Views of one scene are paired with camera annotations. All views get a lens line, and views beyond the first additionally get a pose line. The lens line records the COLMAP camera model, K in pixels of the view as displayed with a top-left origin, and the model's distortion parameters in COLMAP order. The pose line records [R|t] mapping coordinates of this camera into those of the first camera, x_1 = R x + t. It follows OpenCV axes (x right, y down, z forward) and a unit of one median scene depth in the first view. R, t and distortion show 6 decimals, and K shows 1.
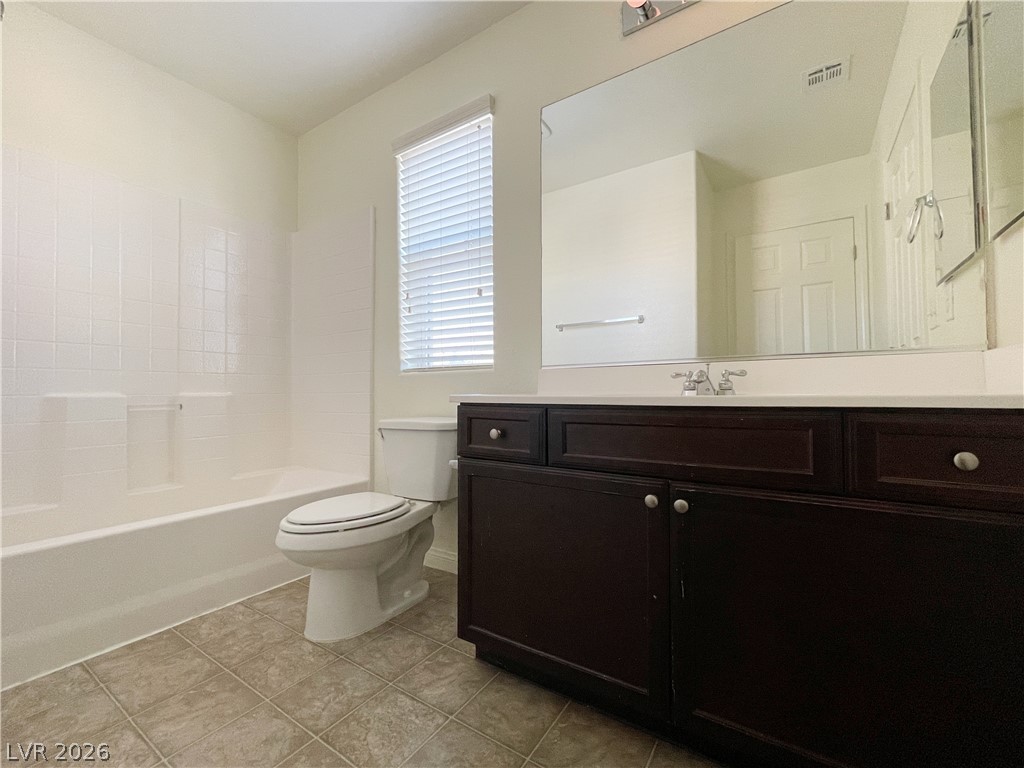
lens RADIAL K [[437.0, 0, 500.6], [0, 437.0, 385.4], [0, 0, 1]] dist [0.001090, 0.000132]
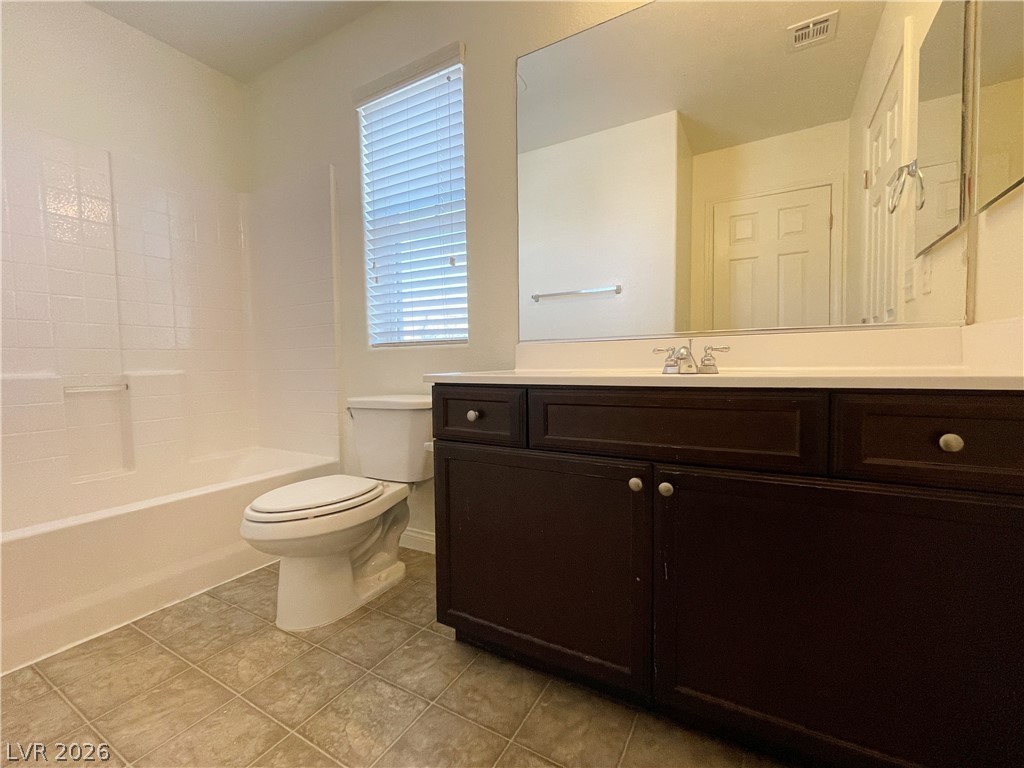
lens RADIAL K [[441.1, 0, 499.5], [0, 441.1, 382.4], [0, 0, 1]] dist [0.001207, 0.000312]
pose [[0.997960, -0.014258, 0.062228, -0.011613], [0.010024, 0.997646, 0.067839, -0.022884], [-0.063048, -0.067077, 0.995754, 0.040297]]
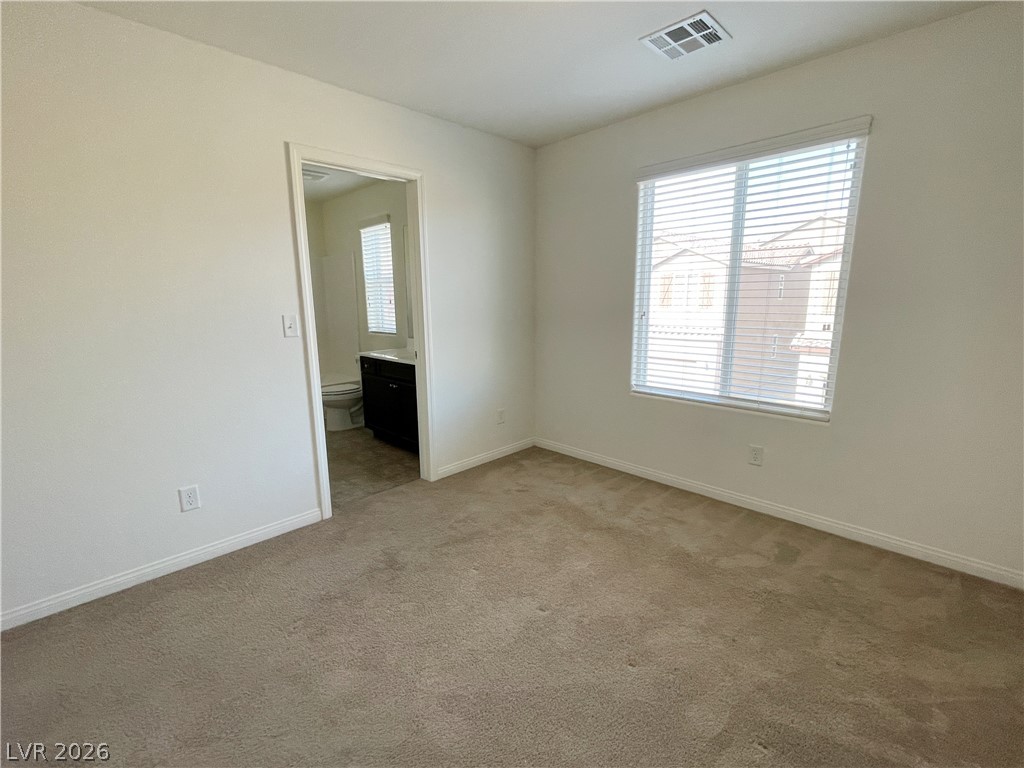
lens RADIAL K [[444.4, 0, 508.6], [0, 444.4, 386.1], [0, 0, 1]] dist [0.000526, -0.000074]
pose [[0.980838, 0.033285, -0.191960, 1.504692], [0.008902, 0.976612, 0.214826, -0.397461], [0.194621, -0.212418, 0.957602, -1.799450]]
